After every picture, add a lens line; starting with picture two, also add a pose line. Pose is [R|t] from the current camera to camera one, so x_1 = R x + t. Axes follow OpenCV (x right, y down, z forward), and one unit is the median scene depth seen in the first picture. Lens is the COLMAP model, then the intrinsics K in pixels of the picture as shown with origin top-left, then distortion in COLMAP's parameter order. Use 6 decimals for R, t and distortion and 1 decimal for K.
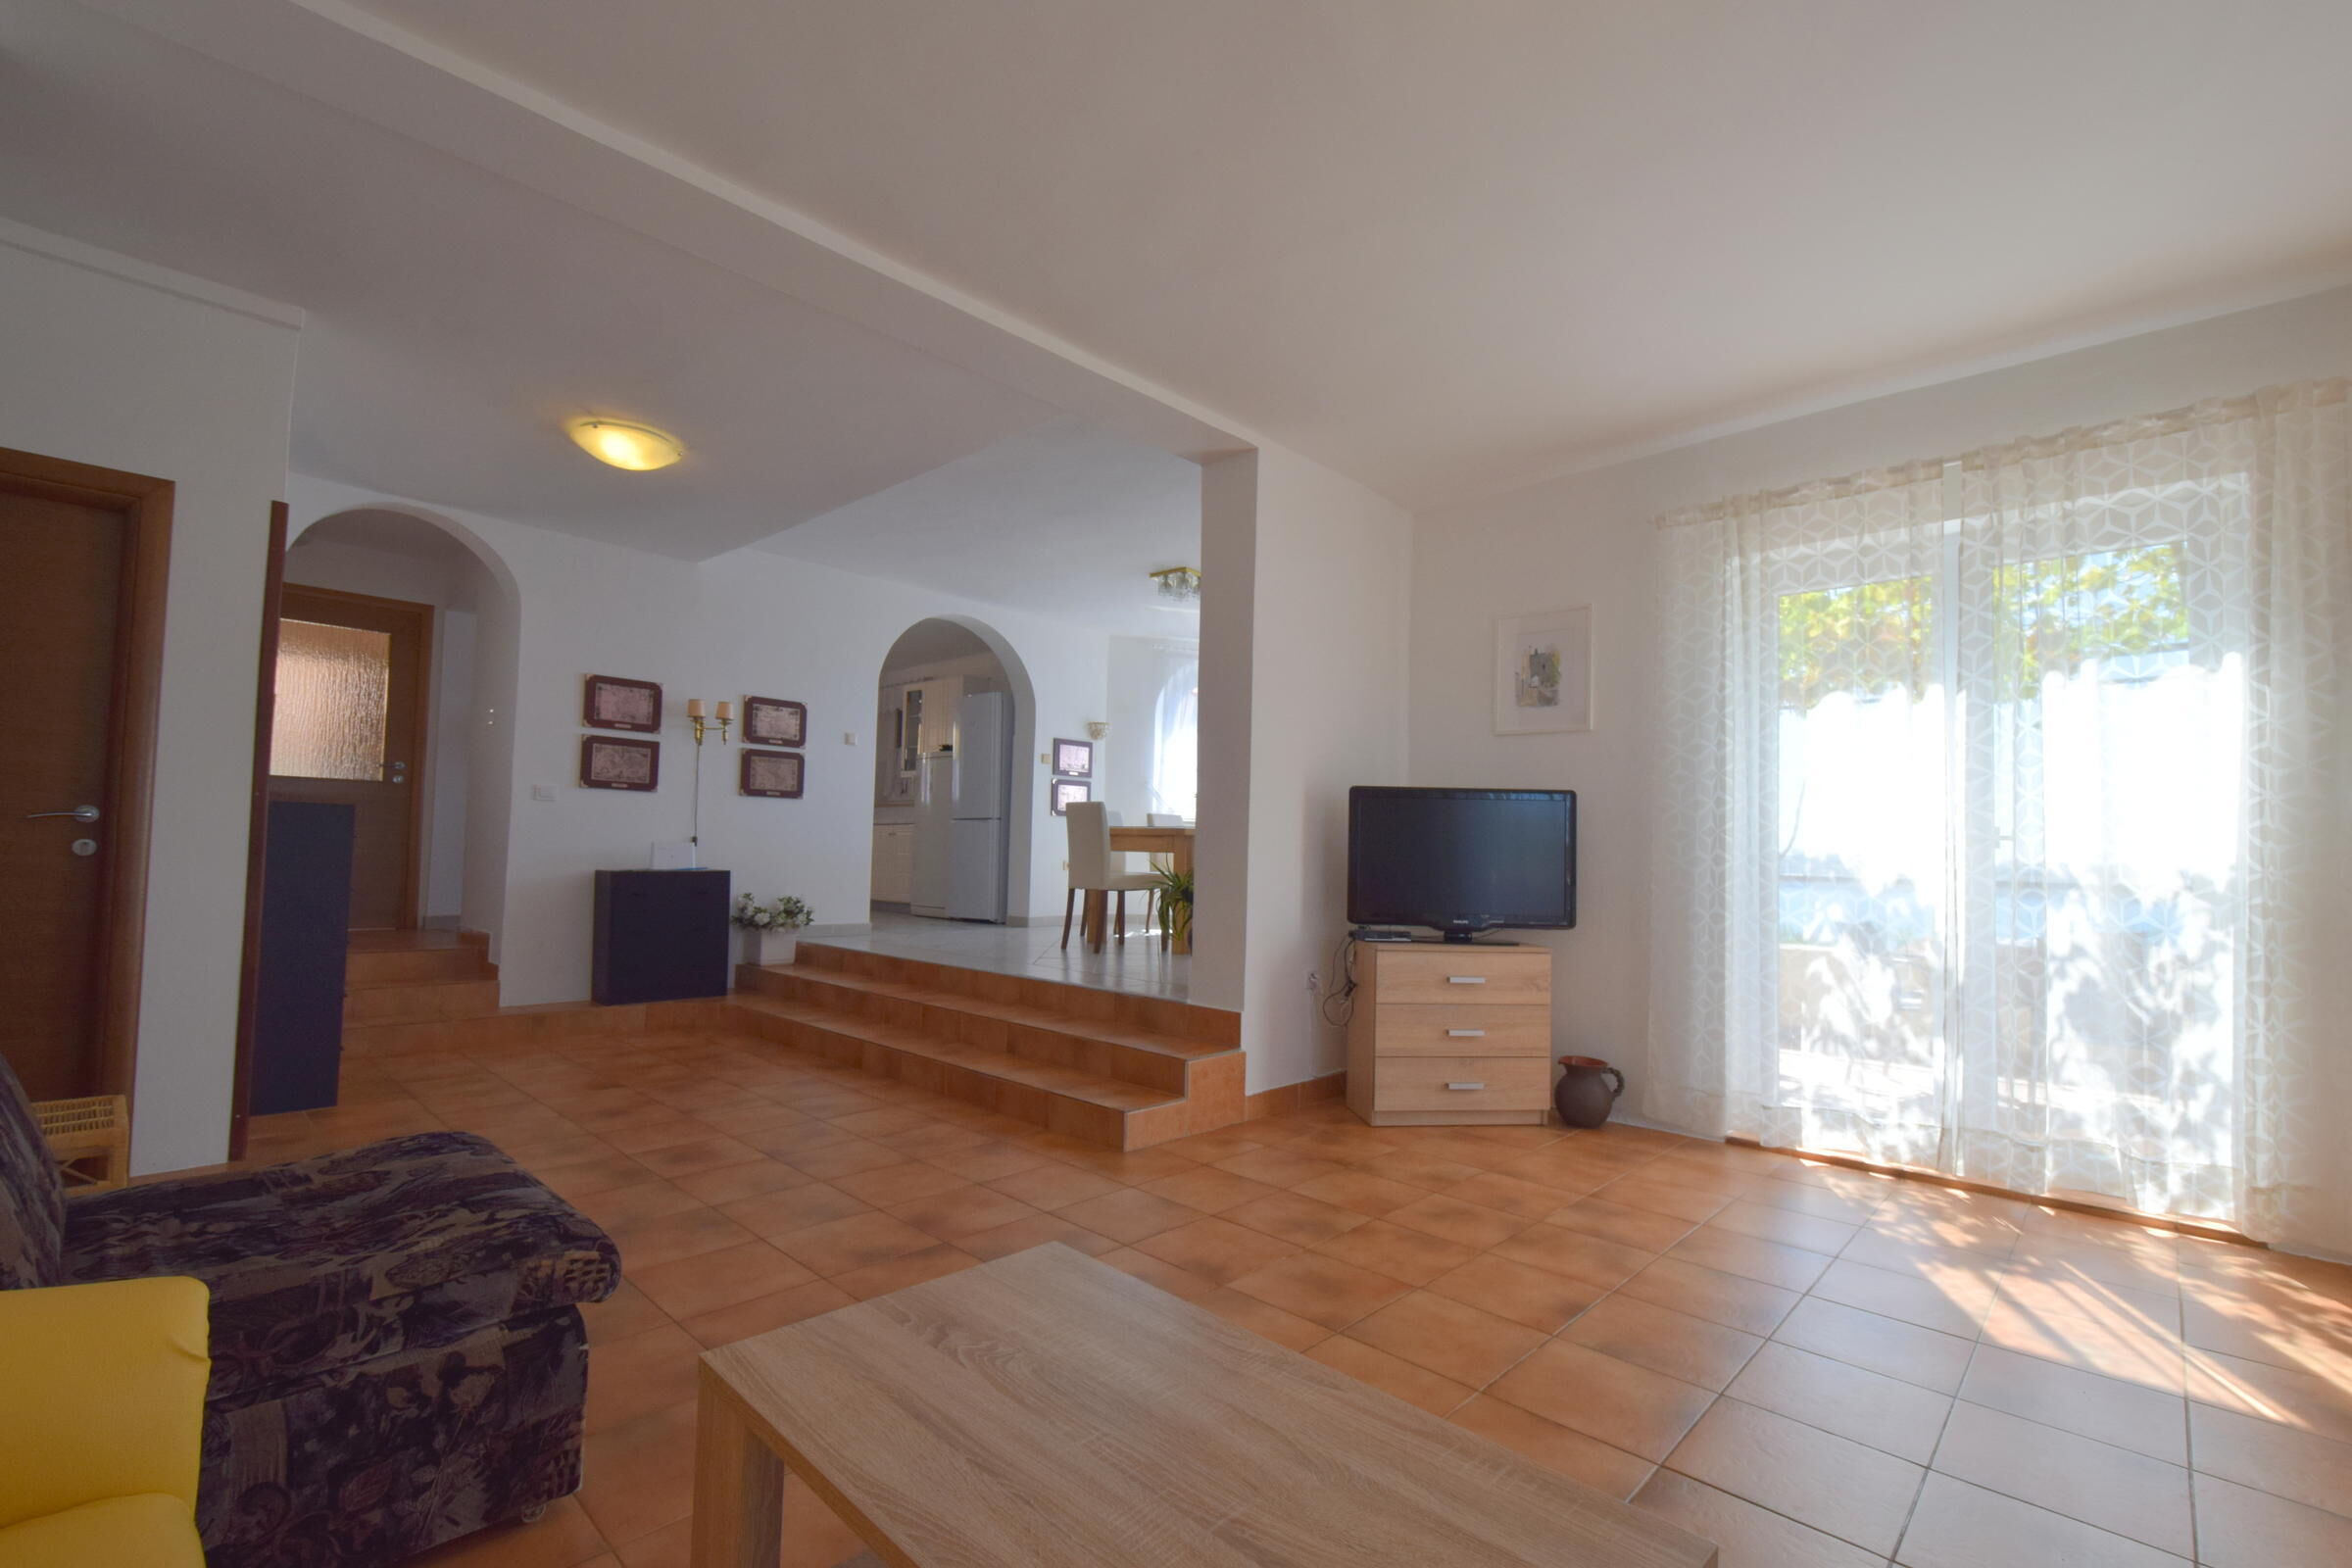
lens RADIAL K [[1036.2, 0, 1173.4], [0, 1036.2, 805.5], [0, 0, 1]] dist [0.004957, -0.005121]
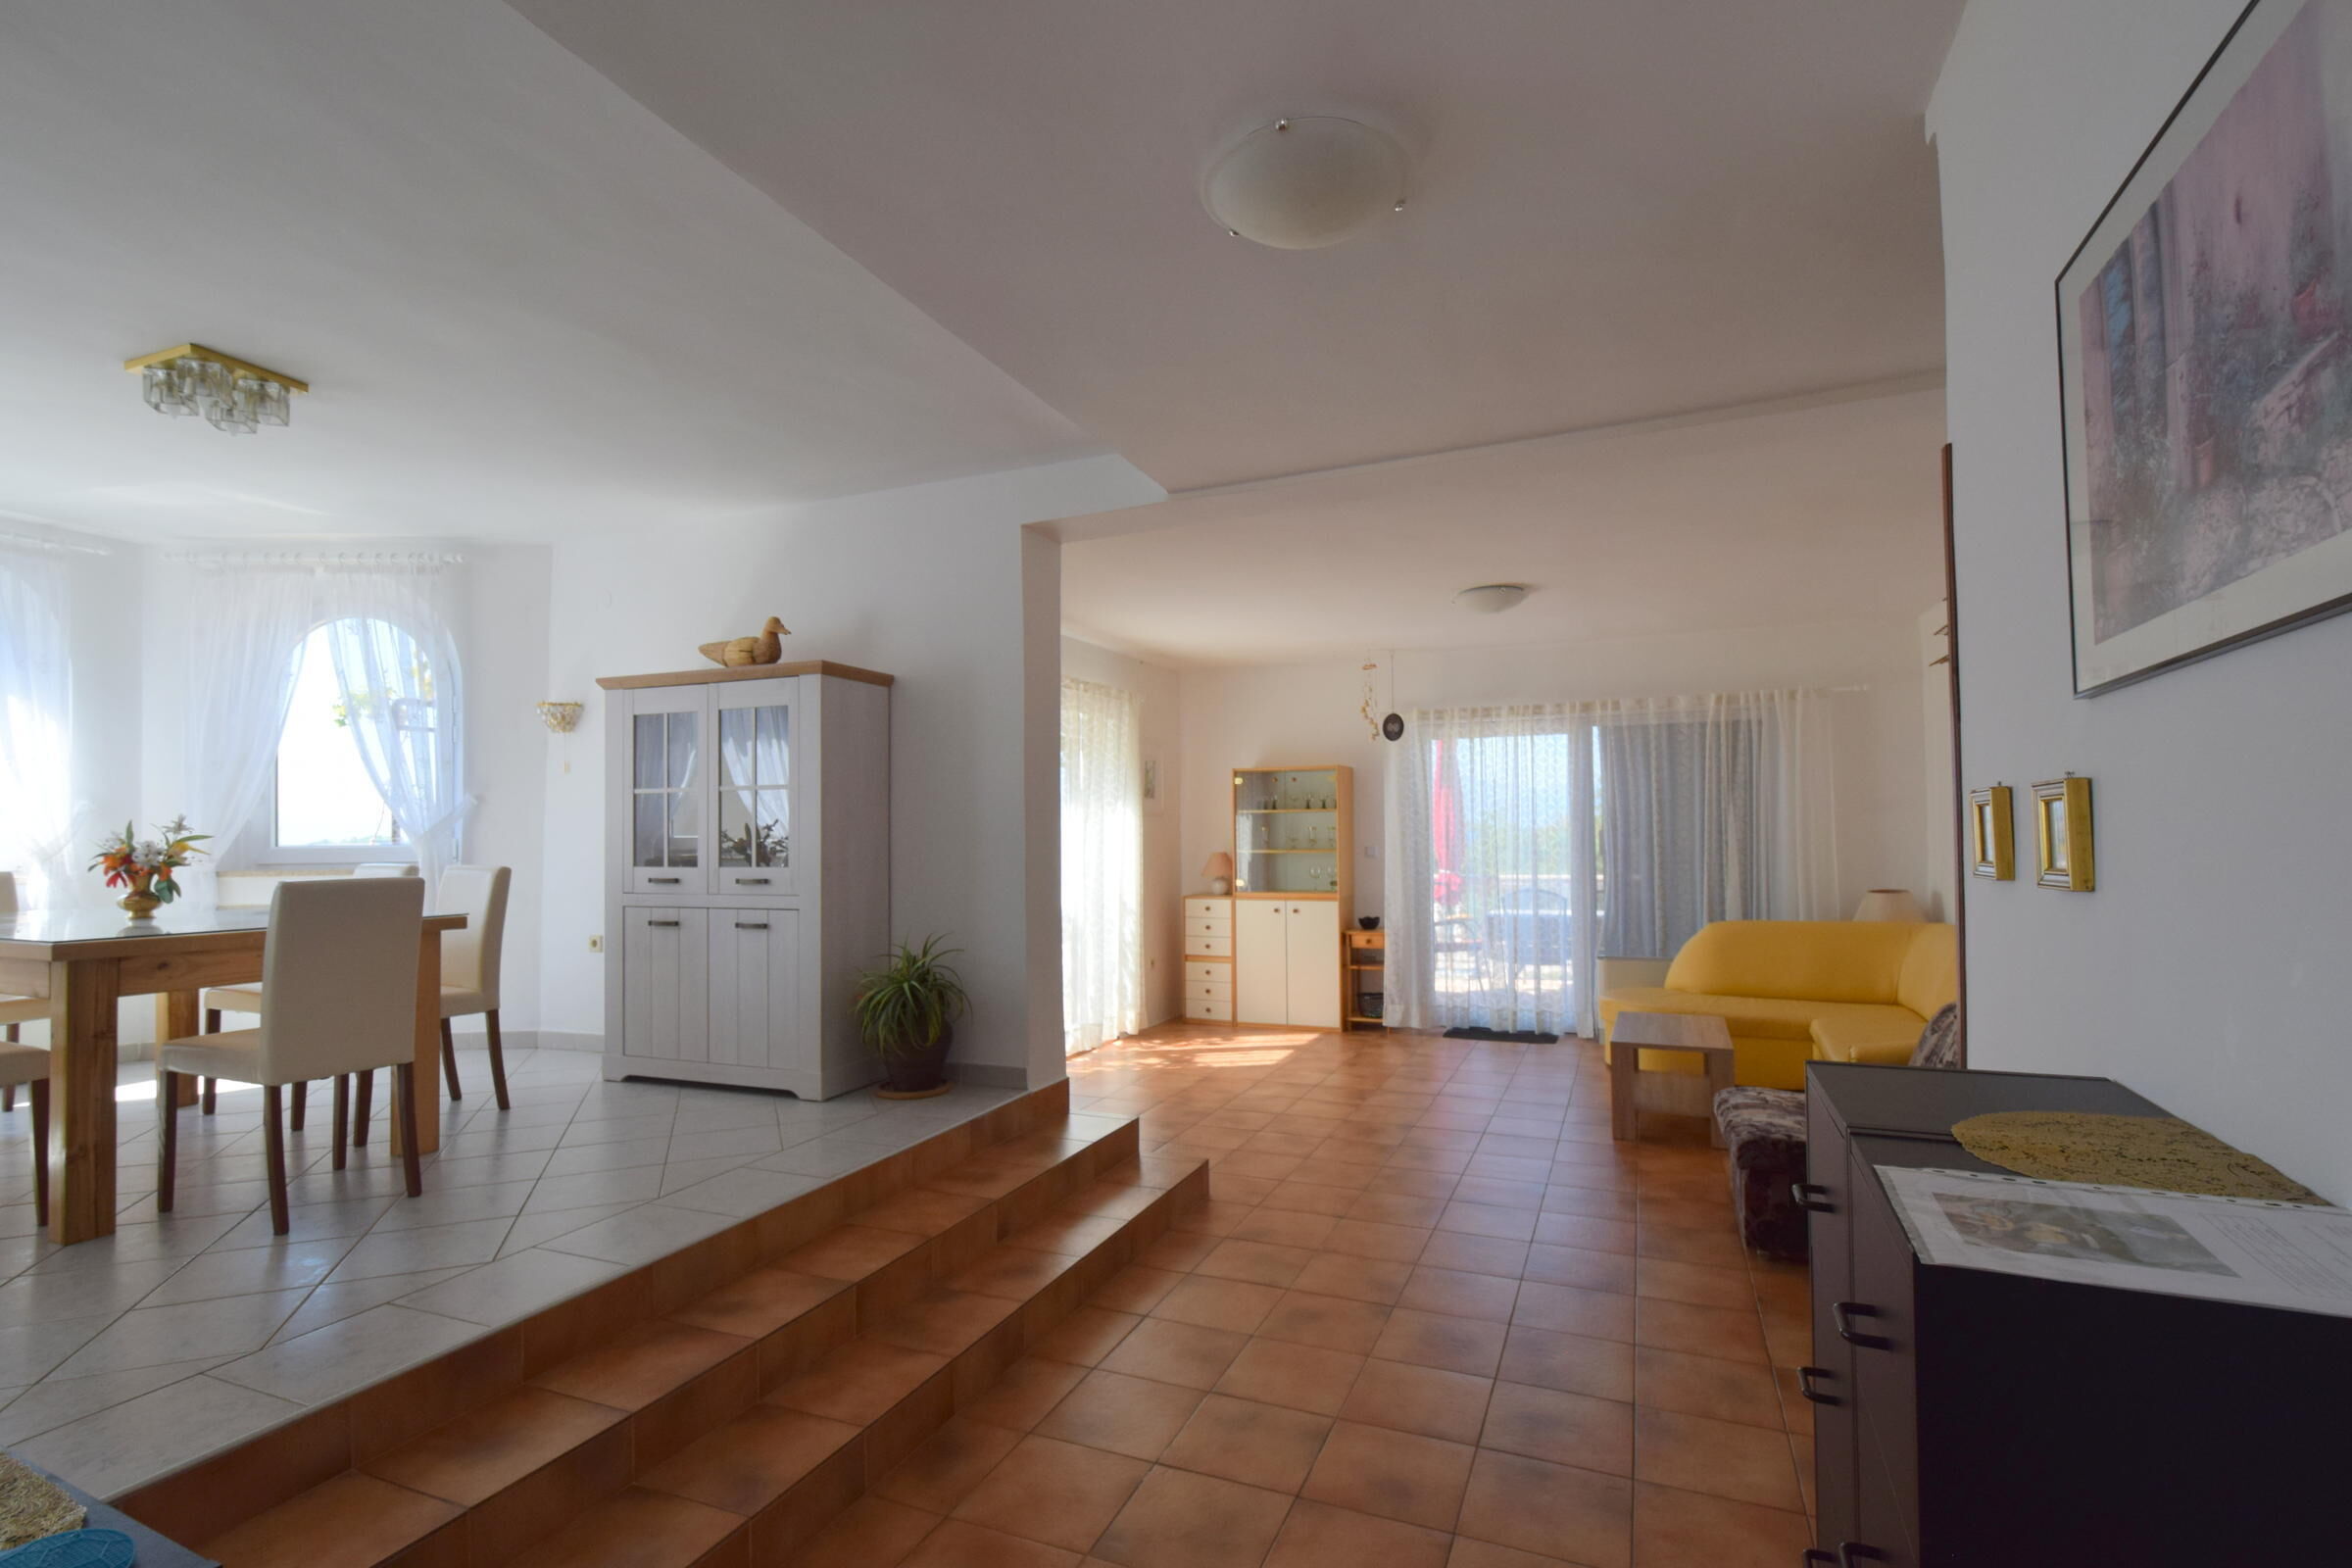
lens RADIAL K [[1102.6, 0, 1202.4], [0, 1102.6, 815.1], [0, 0, 1]] dist [0.000236, -0.001930]
pose [[-0.381748, -0.008391, 0.924228, -1.106891], [-0.042148, 0.999077, -0.008339, -0.072275], [-0.923305, -0.042137, -0.381749, 1.403538]]
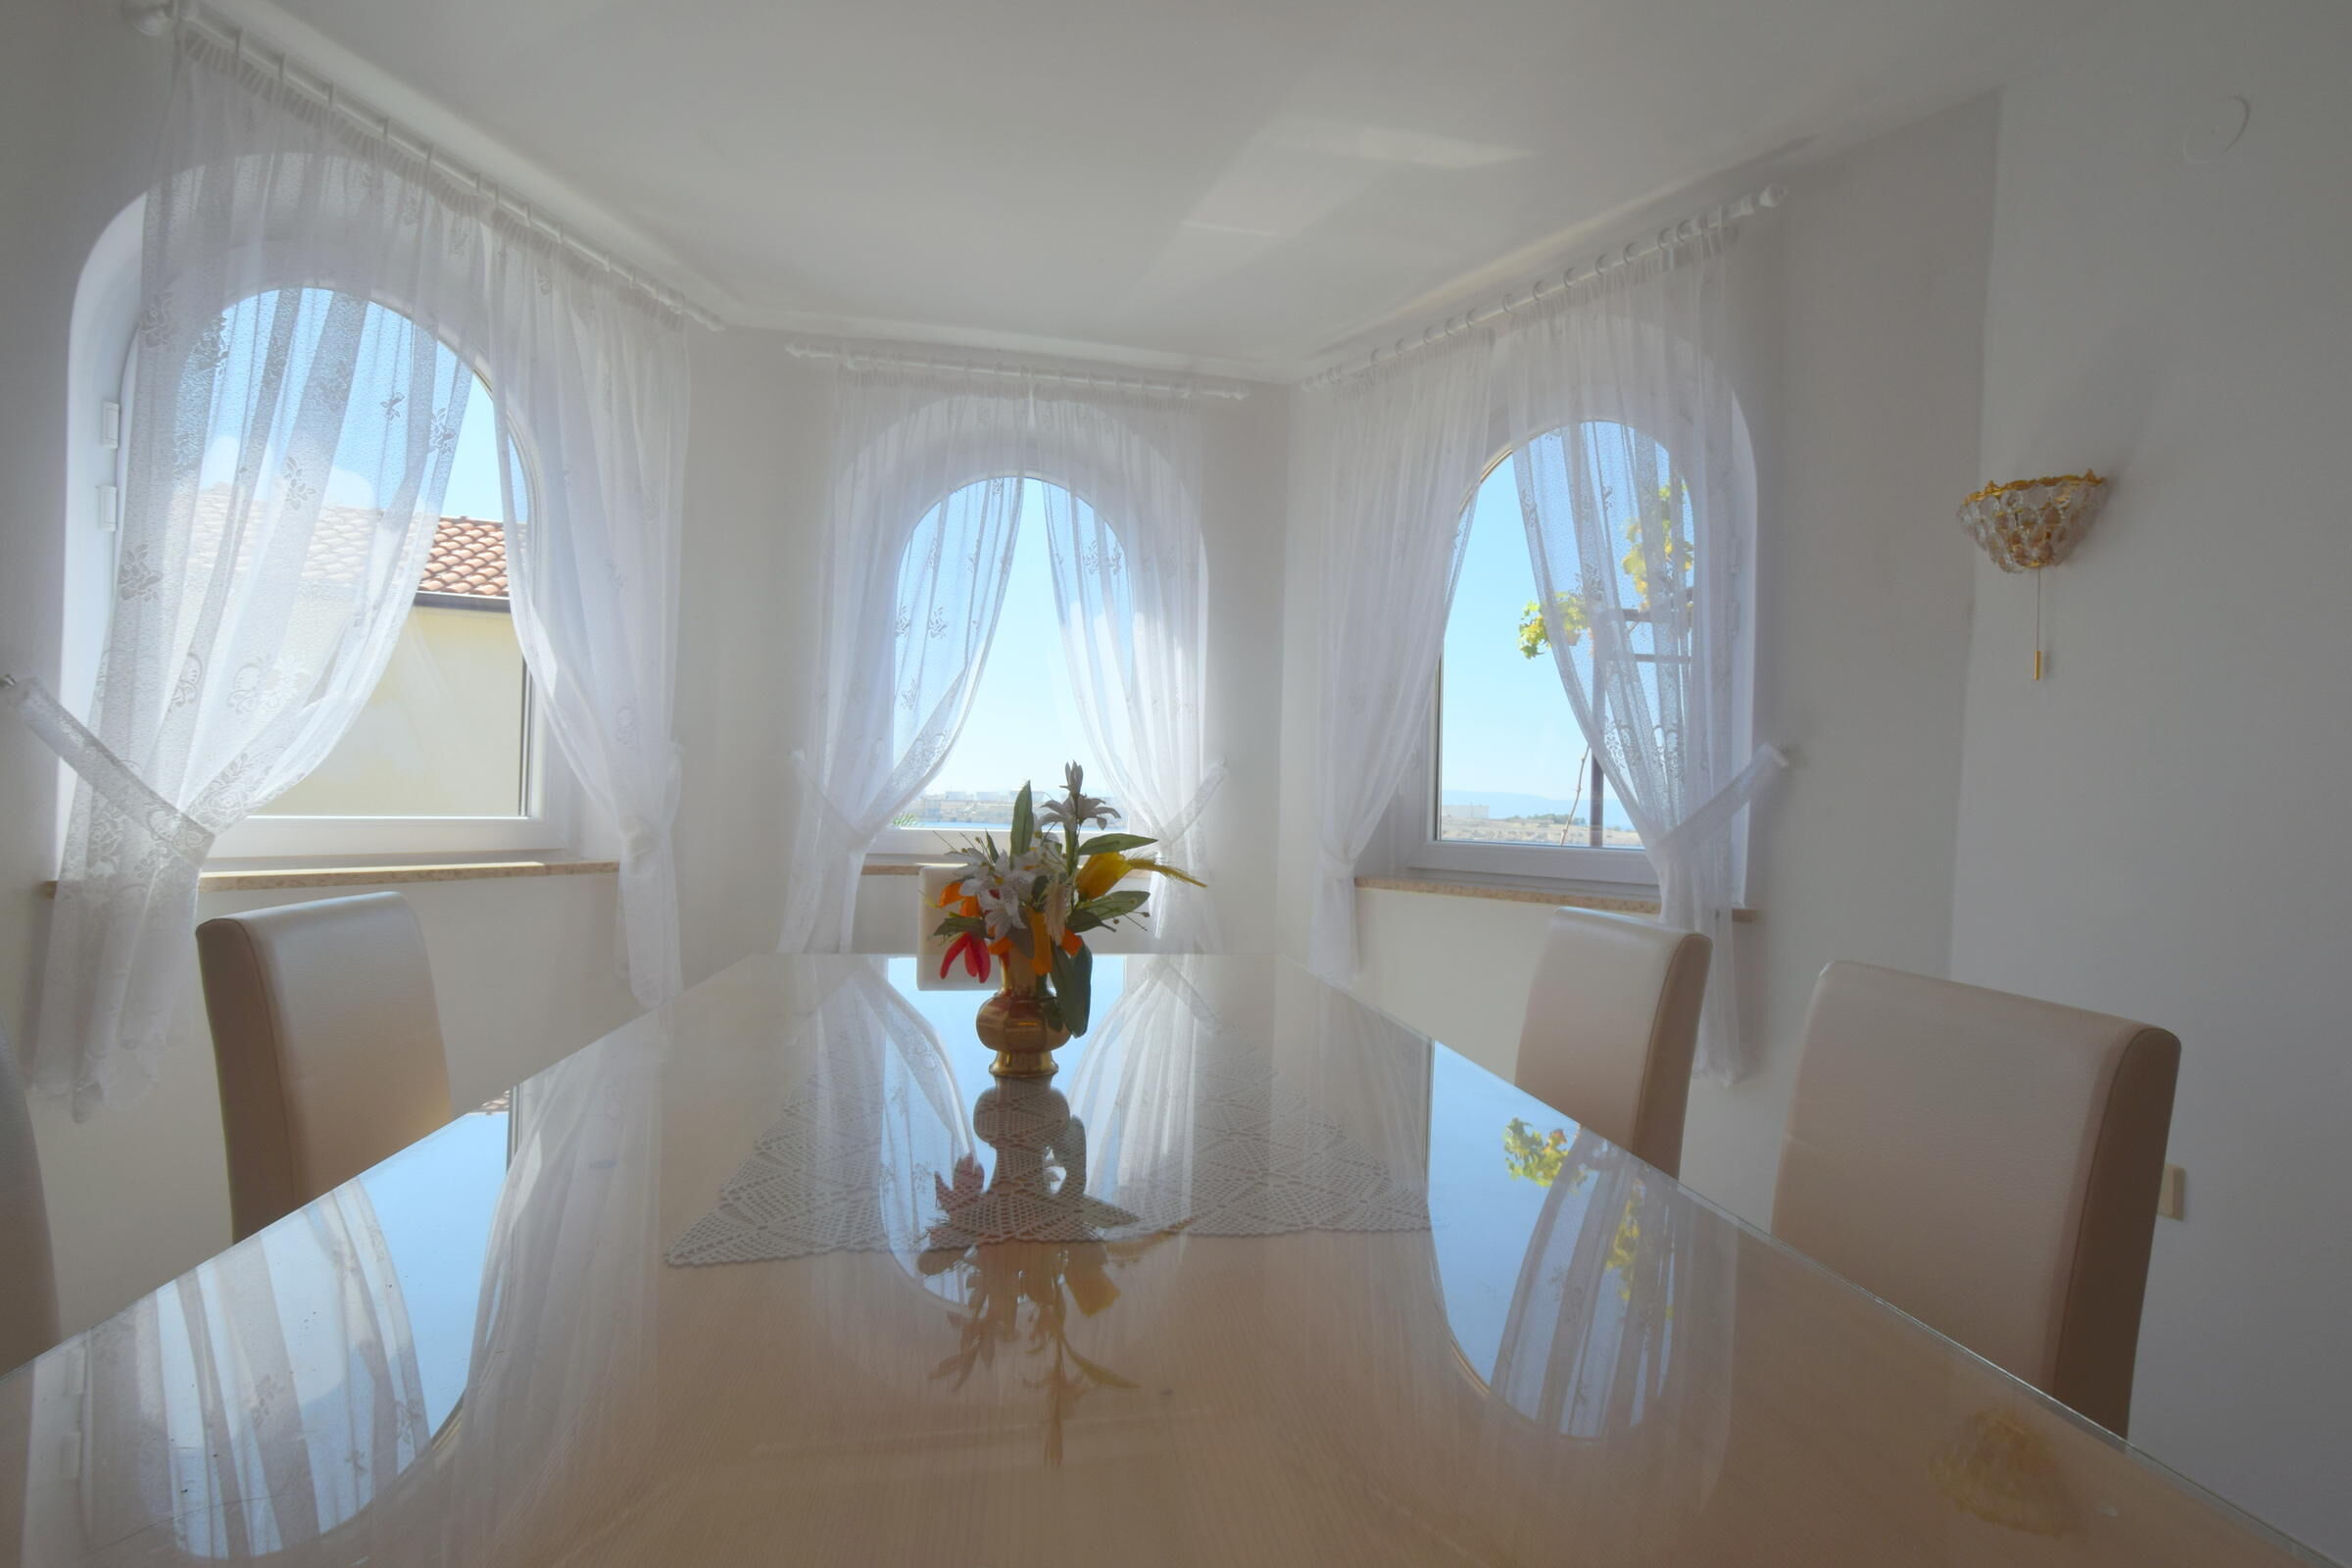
lens RADIAL K [[1036.2, 0, 1172.7], [0, 1036.2, 795.2], [0, 0, 1]] dist [0.004957, -0.005121]
pose [[0.565965, -0.001614, 0.824428, -0.143908], [-0.051294, 0.997992, 0.037167, -0.047977], [-0.822832, -0.063324, 0.564746, 1.670039]]
